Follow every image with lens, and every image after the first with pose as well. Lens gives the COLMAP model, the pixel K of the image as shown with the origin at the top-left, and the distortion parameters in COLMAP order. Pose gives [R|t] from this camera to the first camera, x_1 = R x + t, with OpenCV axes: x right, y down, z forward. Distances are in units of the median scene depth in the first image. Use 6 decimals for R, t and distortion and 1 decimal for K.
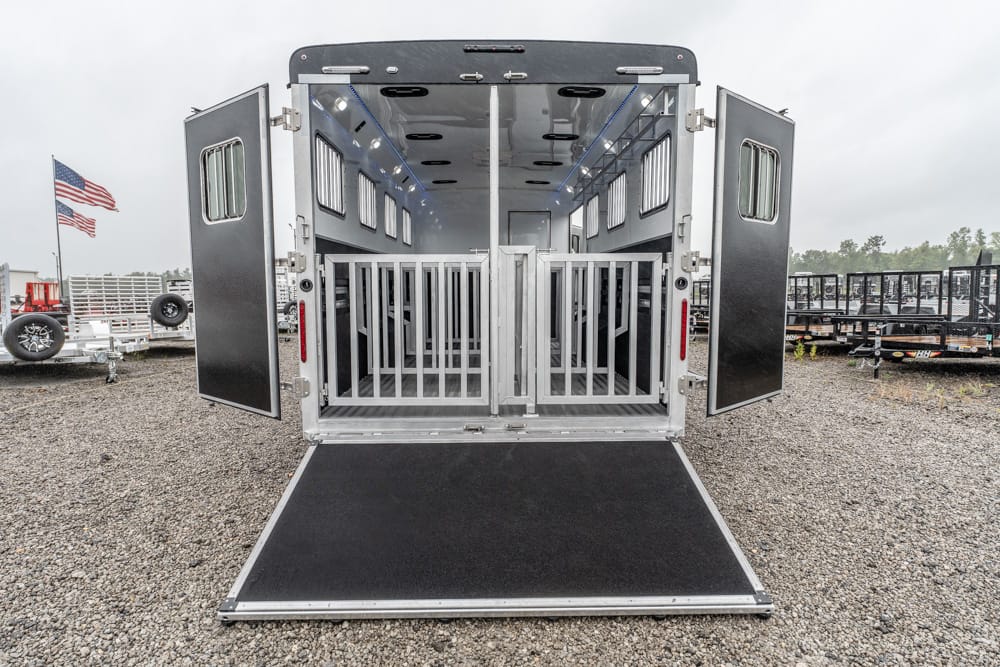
lens RADIAL K [[541.9, 0, 504.4], [0, 541.9, 329.8], [0, 0, 1]] dist [0.003621, 0.000781]
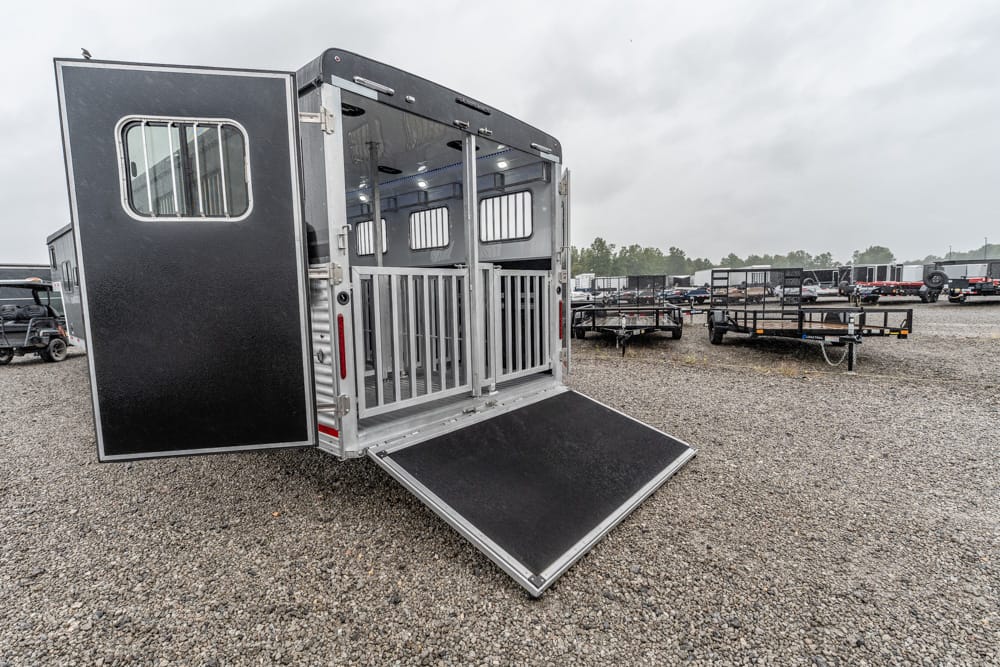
lens RADIAL K [[448.8, 0, 495.0], [0, 448.8, 332.5], [0, 0, 1]] dist [-0.001508, 0.000141]
pose [[0.674945, -0.084131, 0.733056, -0.756184], [0.084927, 0.995734, 0.036084, -0.026347], [-0.732964, 0.037902, 0.679211, 0.262743]]
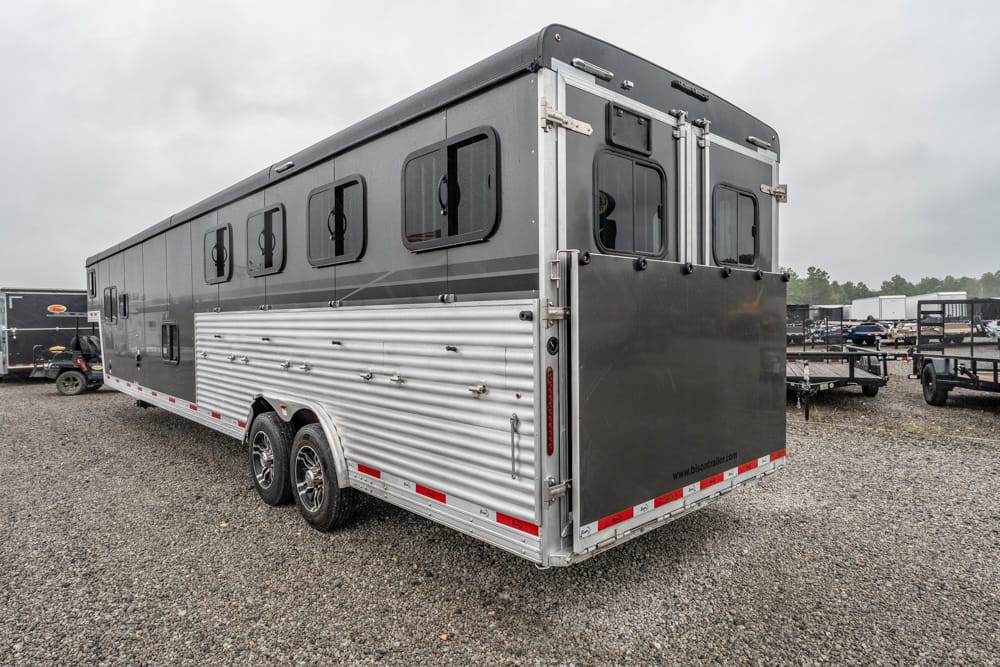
lens RADIAL K [[573.9, 0, 494.6], [0, 573.9, 331.2], [0, 0, 1]] dist [0.000988, 0.000990]
pose [[0.758794, -0.019539, 0.651037, -0.900024], [0.067925, 0.996474, -0.049261, -0.067978], [-0.647779, 0.081601, 0.757446, 0.472295]]
